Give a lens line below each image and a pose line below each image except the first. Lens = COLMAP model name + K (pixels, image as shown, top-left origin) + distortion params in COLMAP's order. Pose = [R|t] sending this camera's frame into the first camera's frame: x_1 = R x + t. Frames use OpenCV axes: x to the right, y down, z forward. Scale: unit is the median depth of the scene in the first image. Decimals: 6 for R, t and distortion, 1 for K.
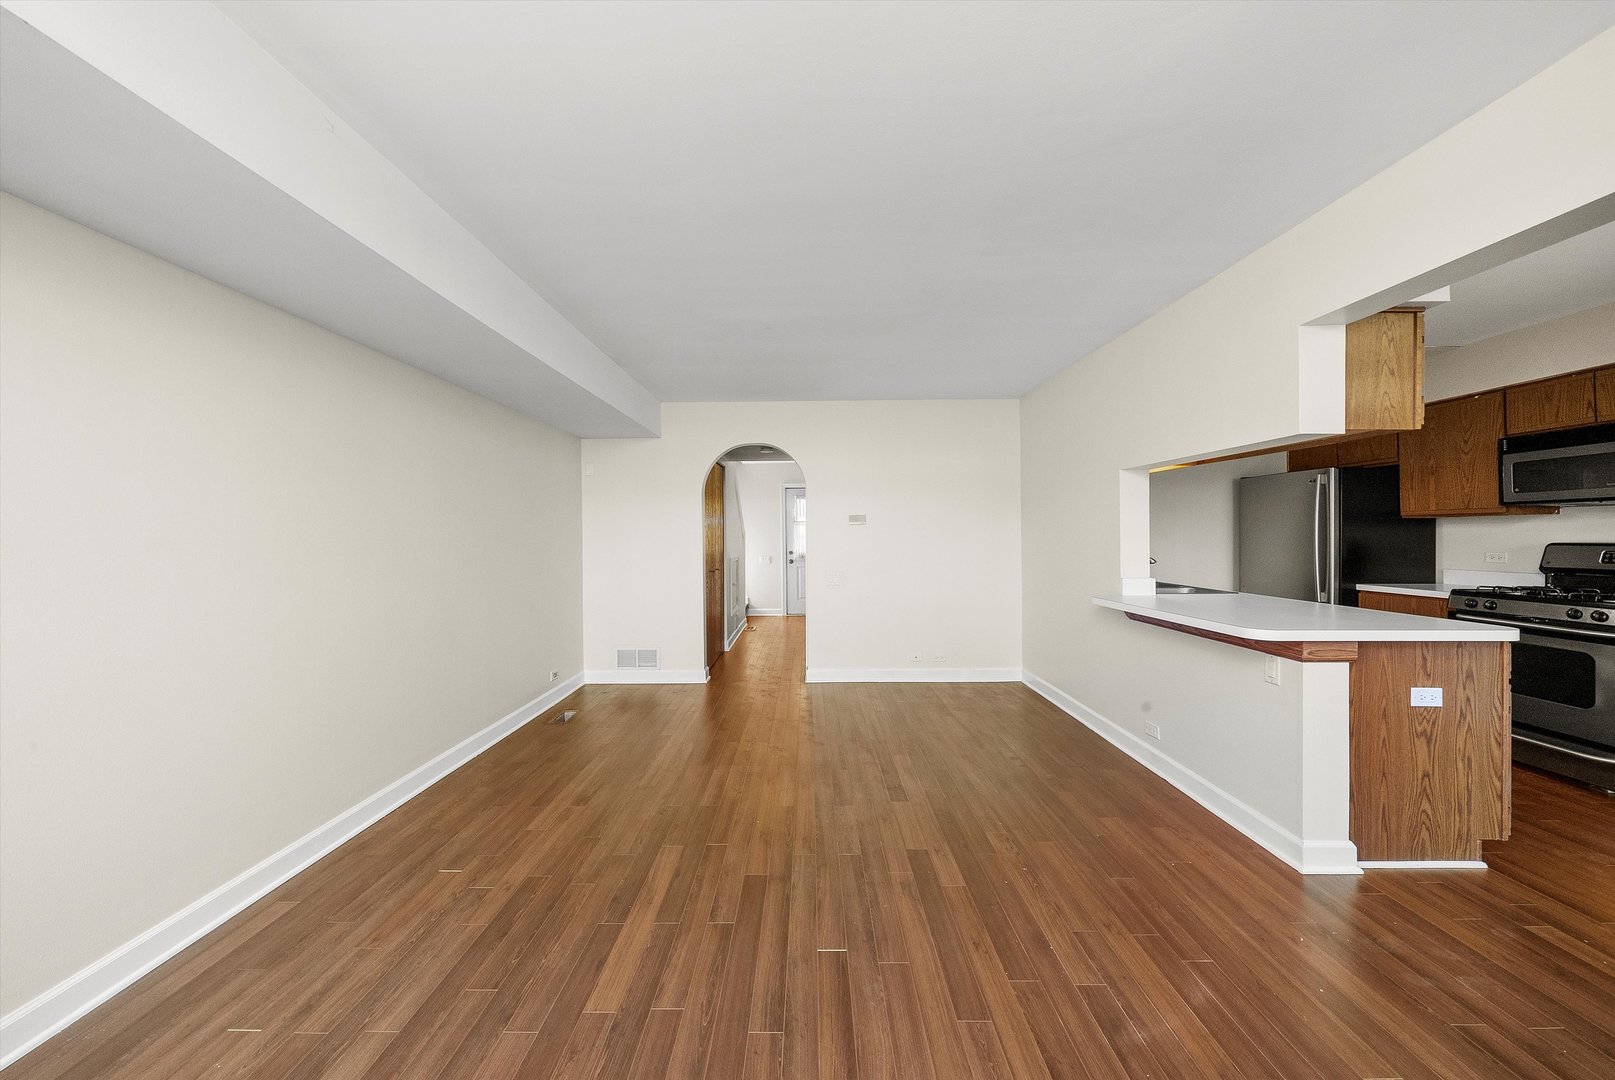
lens RADIAL K [[564.3, 0, 799.3], [0, 564.3, 534.8], [0, 0, 1]] dist [-0.002195, -0.000199]
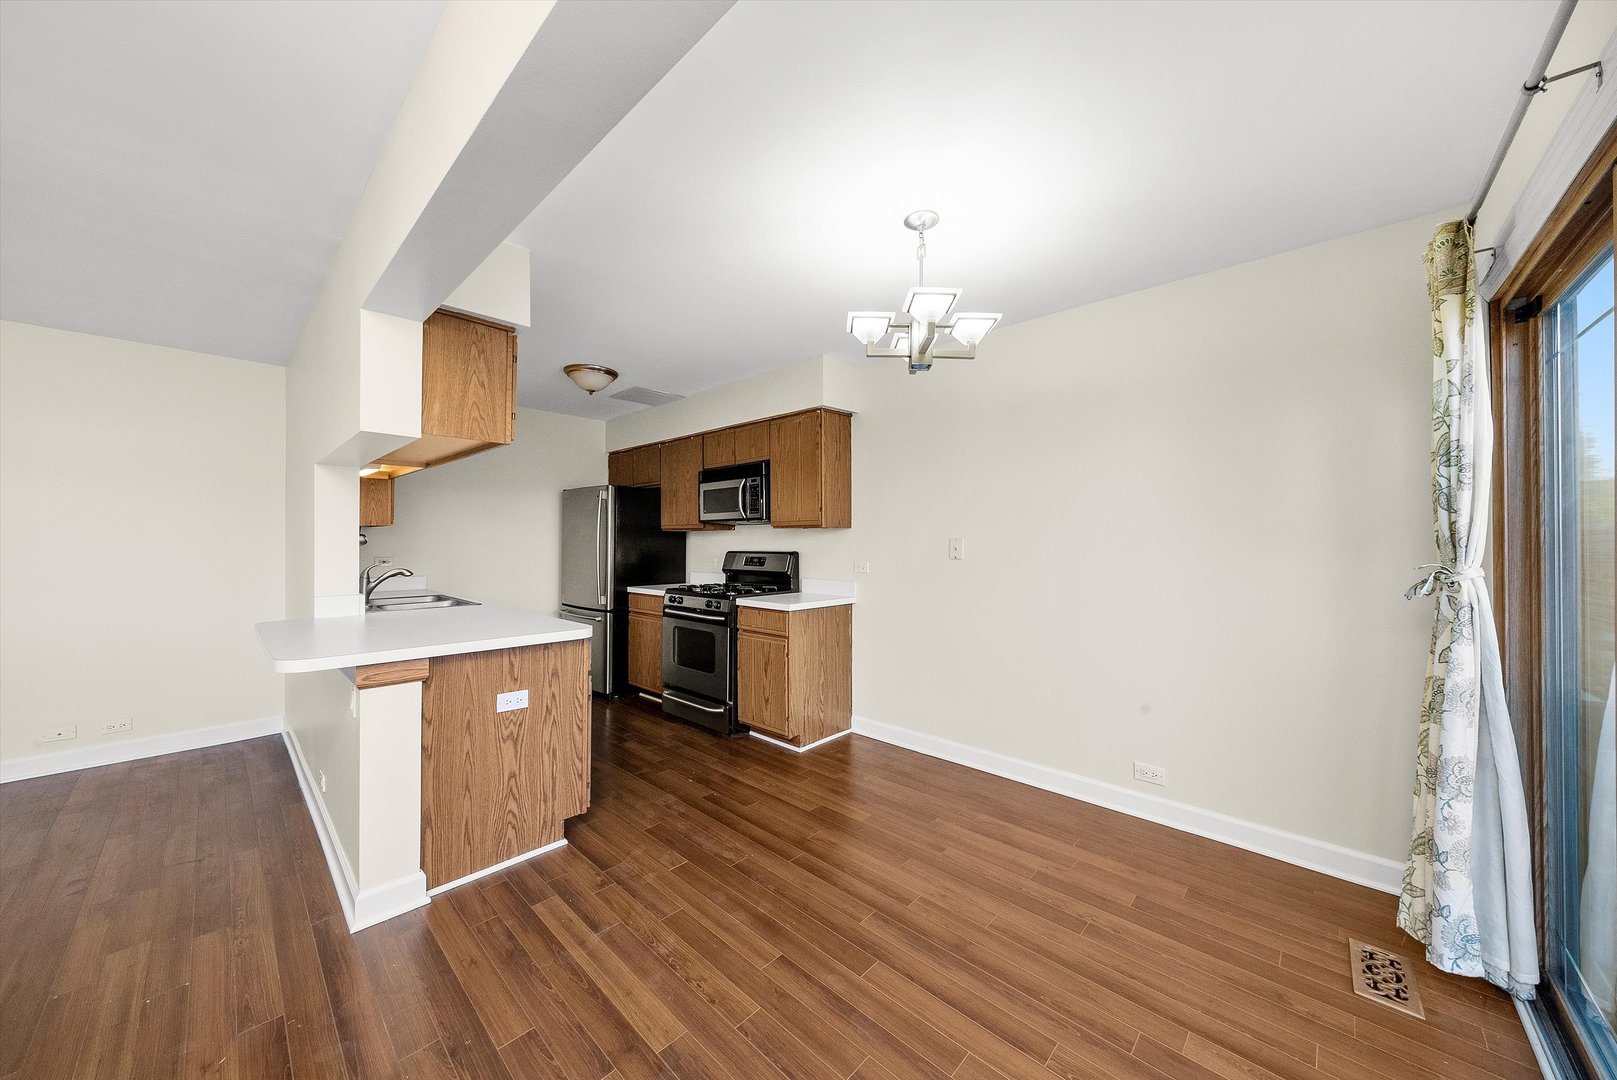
lens RADIAL K [[564.2, 0, 808.5], [0, 564.2, 540.0], [0, 0, 1]] dist [-0.001522, -0.000150]
pose [[0.676897, 0.008980, 0.736023, 0.712025], [-0.005958, 0.999960, -0.006720, -0.006768], [-0.736054, 0.000164, 0.676923, -0.112533]]
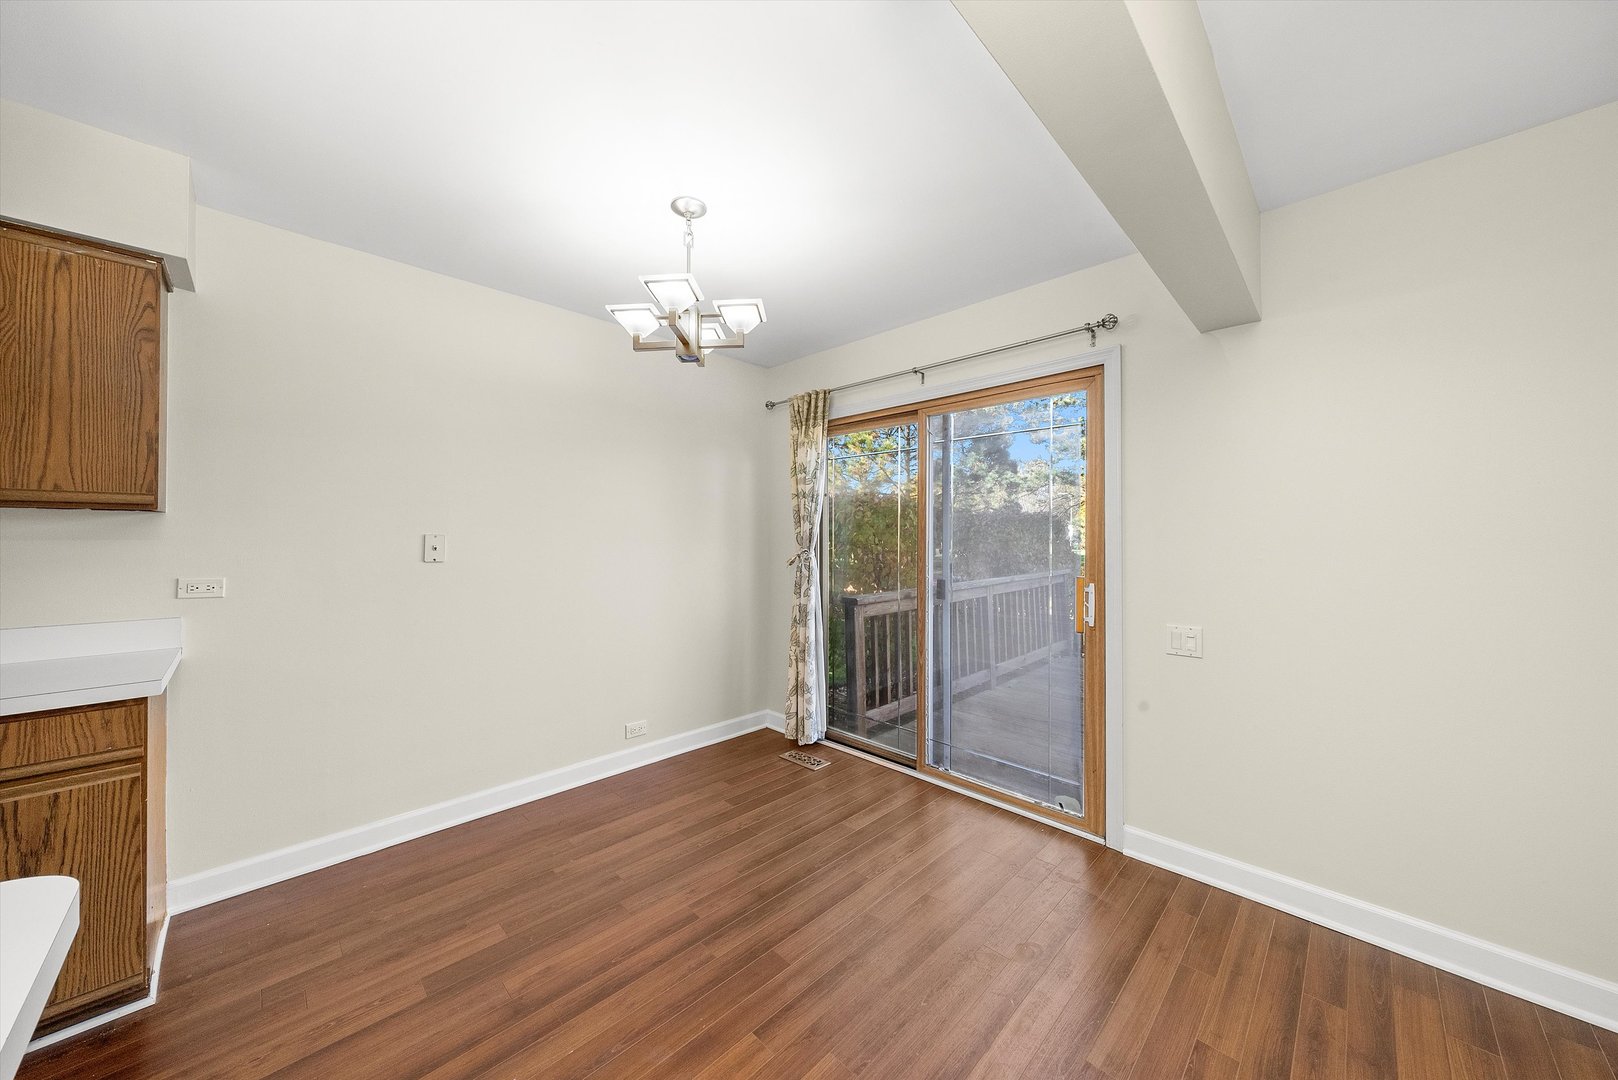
lens RADIAL K [[556.1, 0, 805.8], [0, 556.1, 534.7], [0, 0, 1]] dist [-0.003730, -0.000140]
pose [[-0.720303, 0.011312, 0.693568, 0.773783], [0.004028, 0.999918, -0.012126, -0.006097], [-0.693648, -0.005941, -0.720289, 0.911280]]
